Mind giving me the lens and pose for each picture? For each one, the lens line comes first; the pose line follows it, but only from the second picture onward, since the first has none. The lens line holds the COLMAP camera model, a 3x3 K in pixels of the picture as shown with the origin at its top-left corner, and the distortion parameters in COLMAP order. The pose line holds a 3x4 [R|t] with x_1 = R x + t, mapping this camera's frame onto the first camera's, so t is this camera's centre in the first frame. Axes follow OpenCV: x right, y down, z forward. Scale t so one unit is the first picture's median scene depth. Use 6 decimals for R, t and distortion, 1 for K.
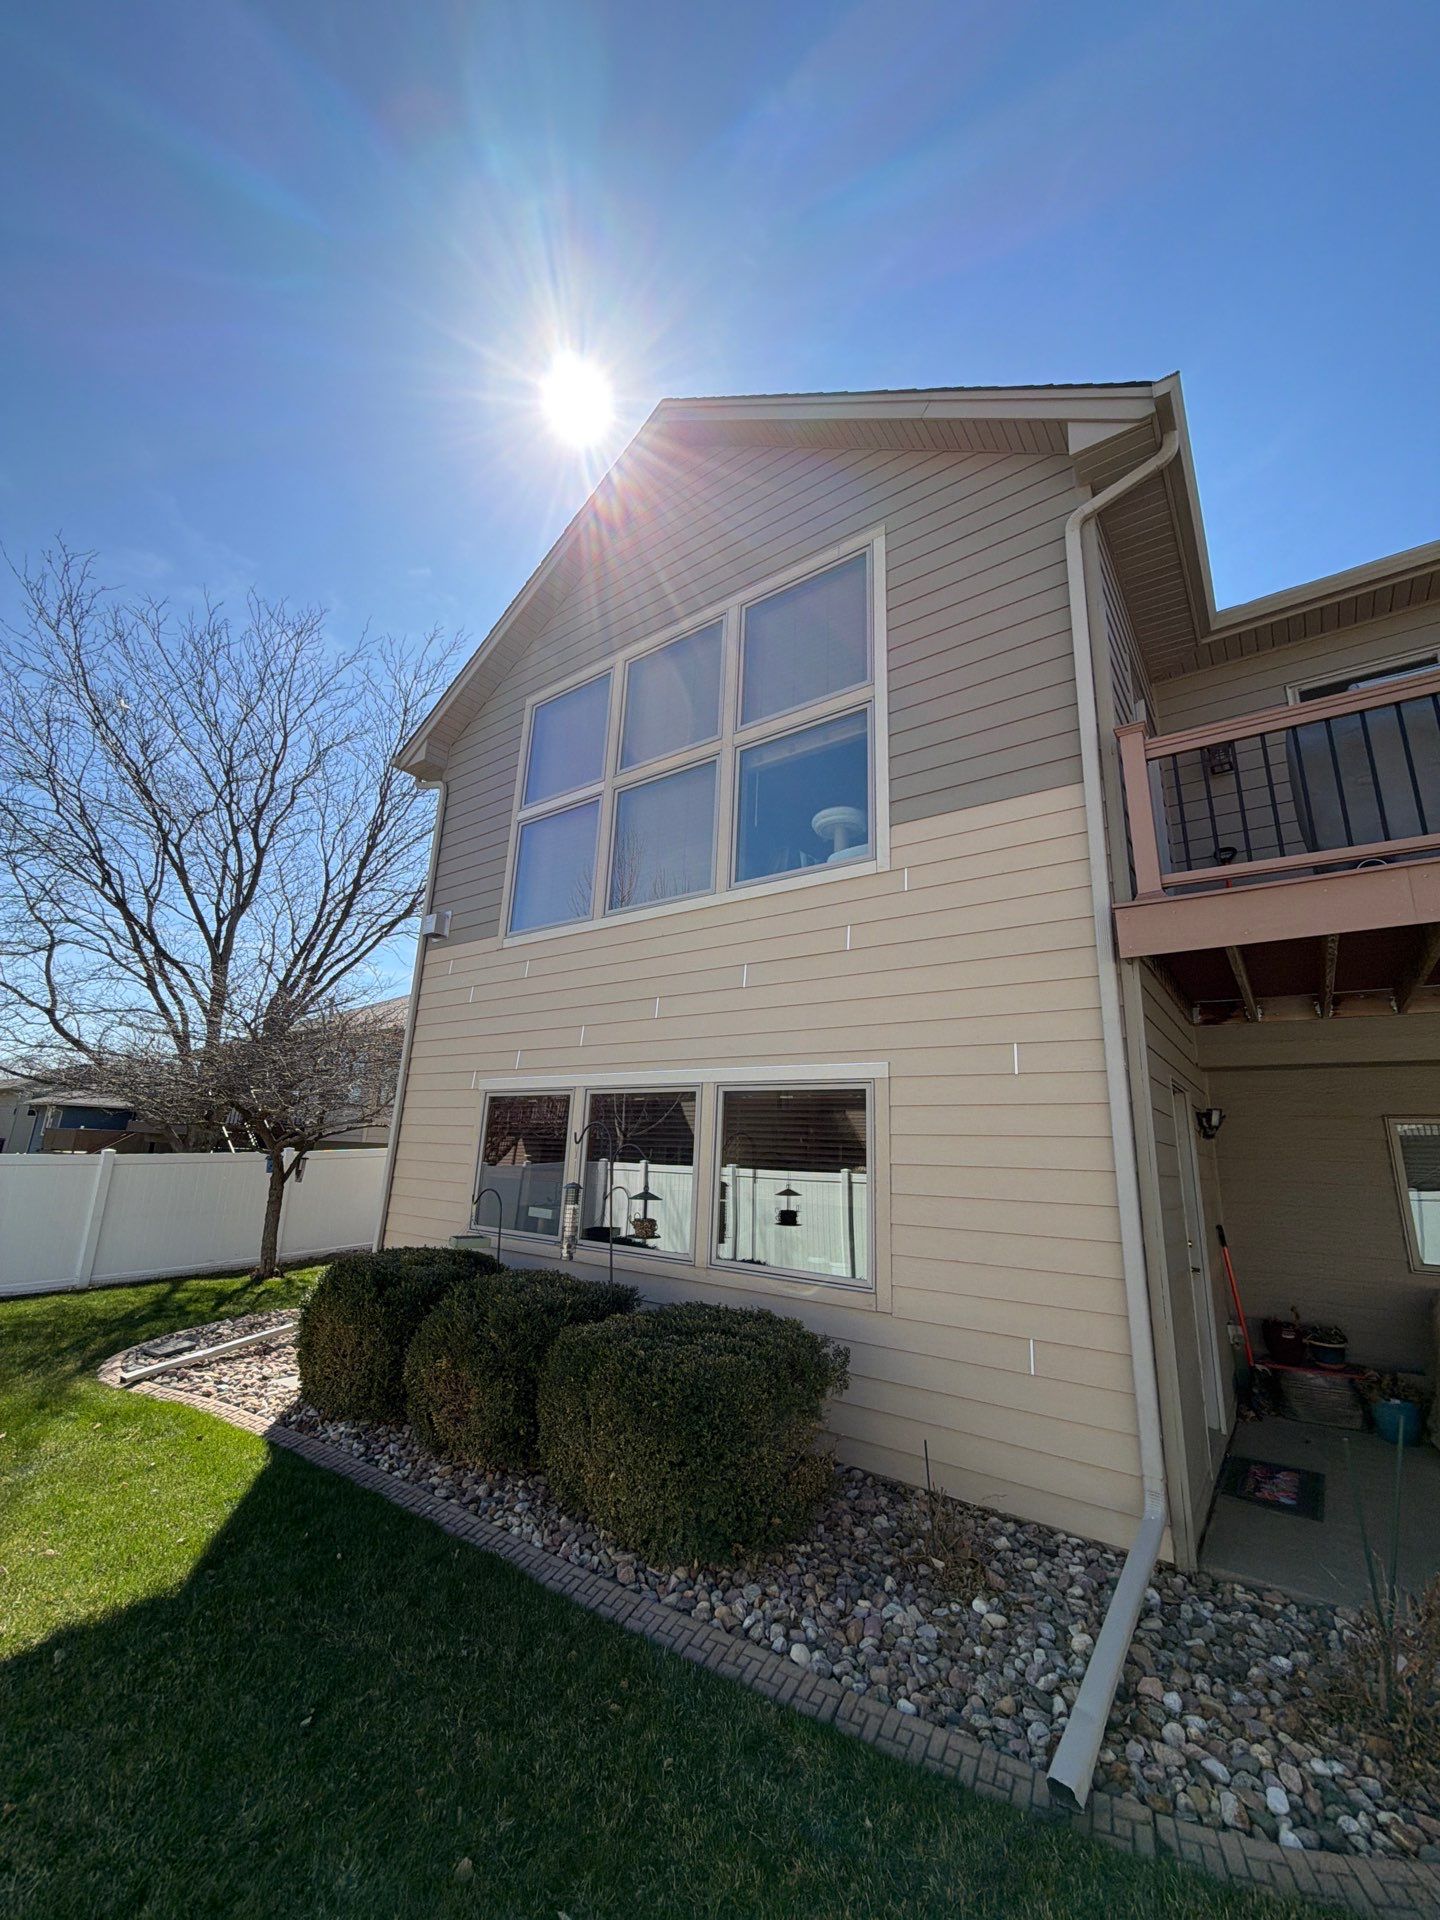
lens RADIAL K [[754.7, 0, 730.0], [0, 754.7, 954.8], [0, 0, 1]] dist [-0.003891, -0.001046]
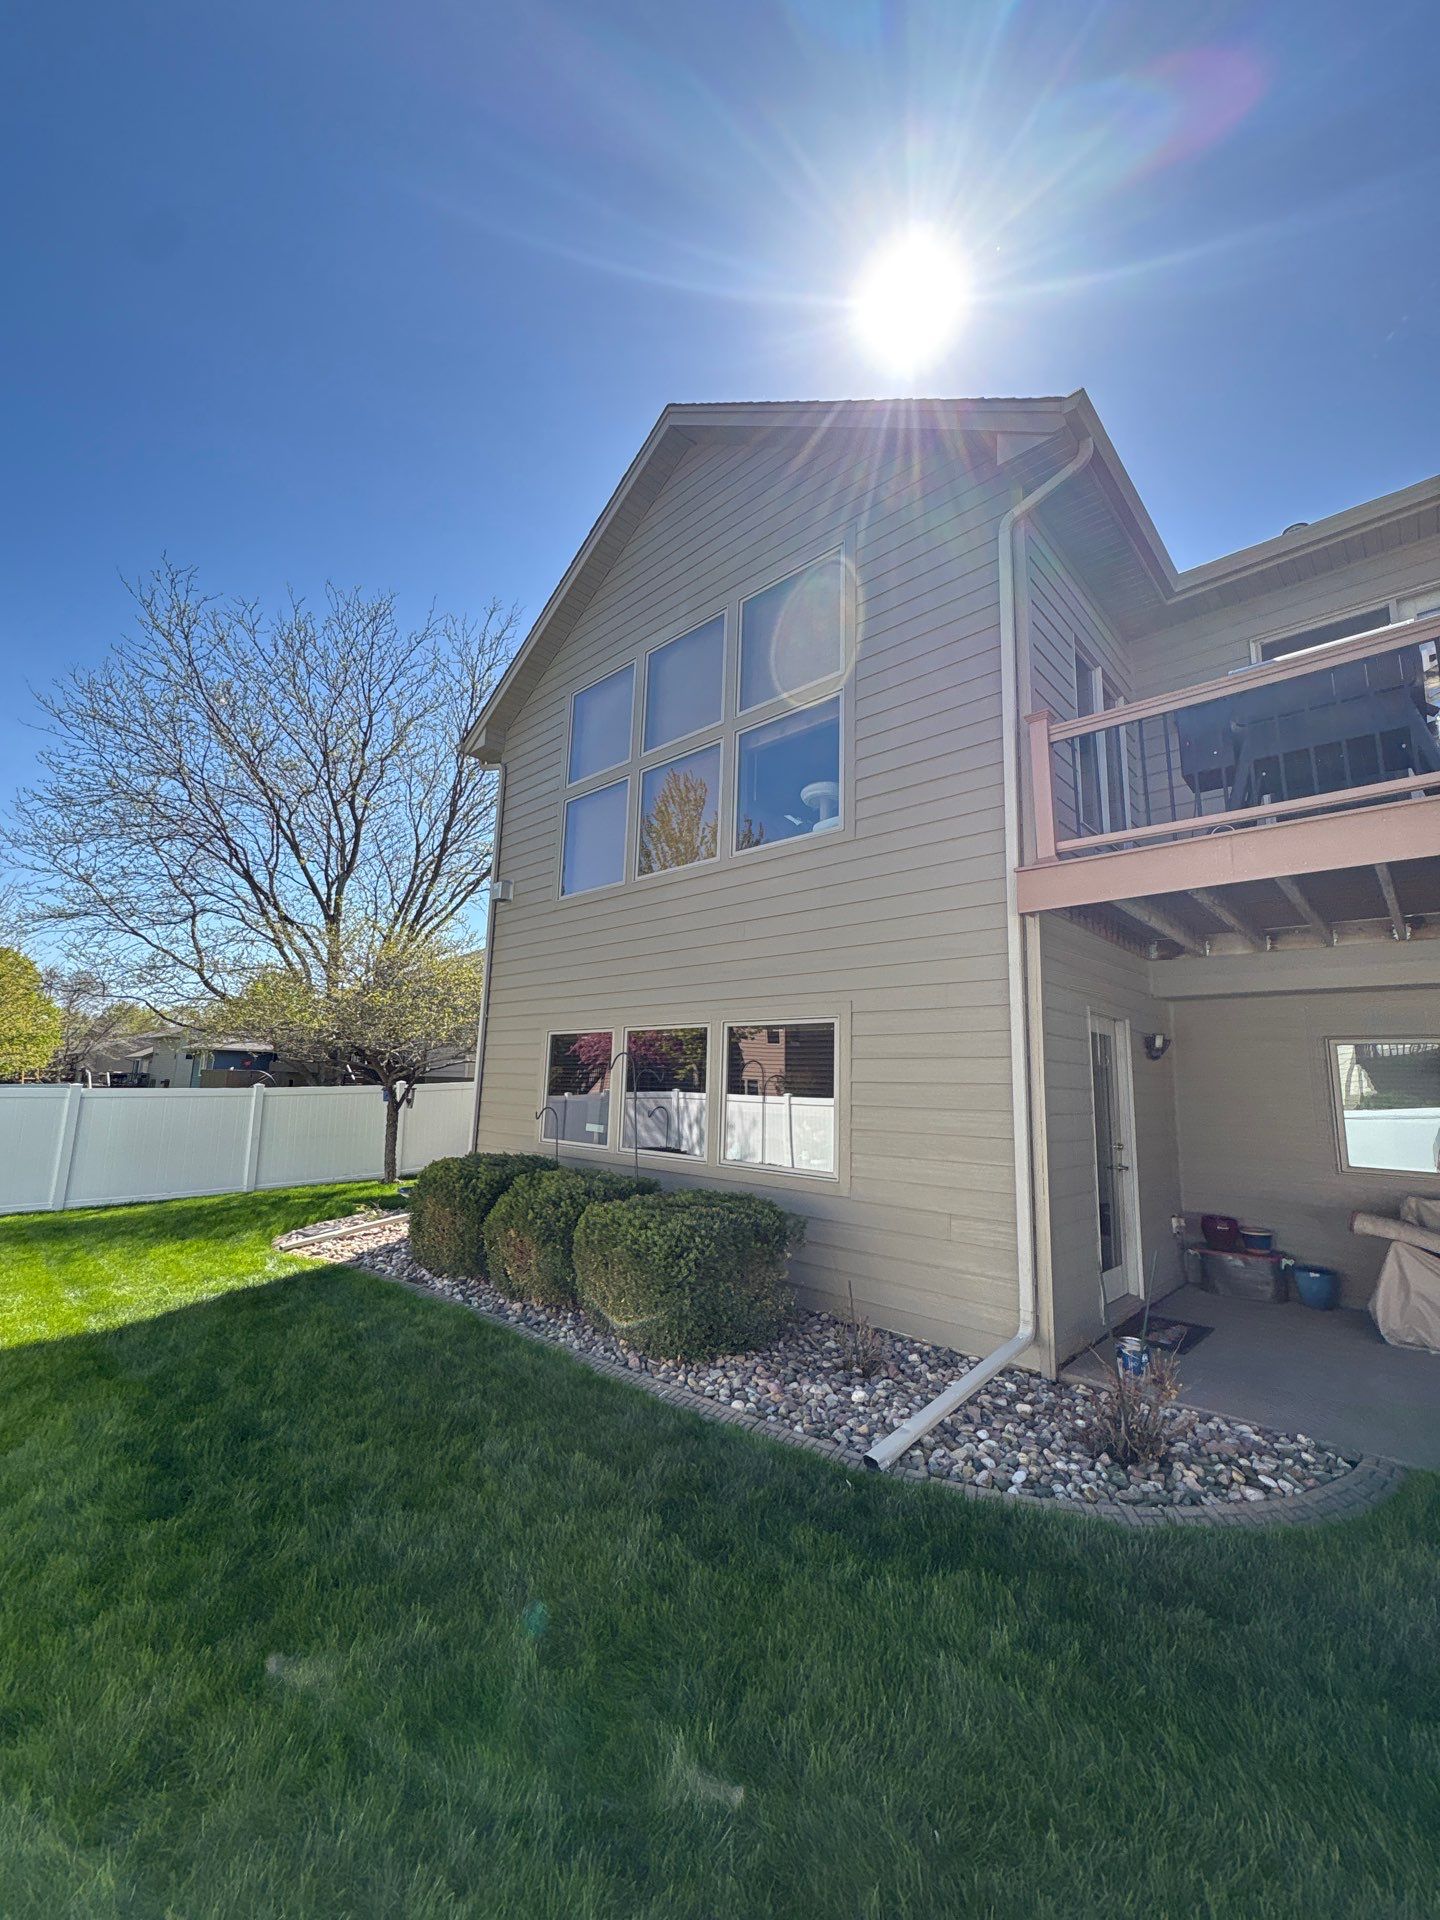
lens RADIAL K [[754.7, 0, 729.8], [0, 754.7, 959.2], [0, 0, 1]] dist [-0.003891, -0.001046]
pose [[0.993252, -0.028527, -0.112414, 0.128784], [0.038300, 0.995579, 0.085762, -0.030804], [0.109470, -0.089489, 0.989954, -0.186027]]
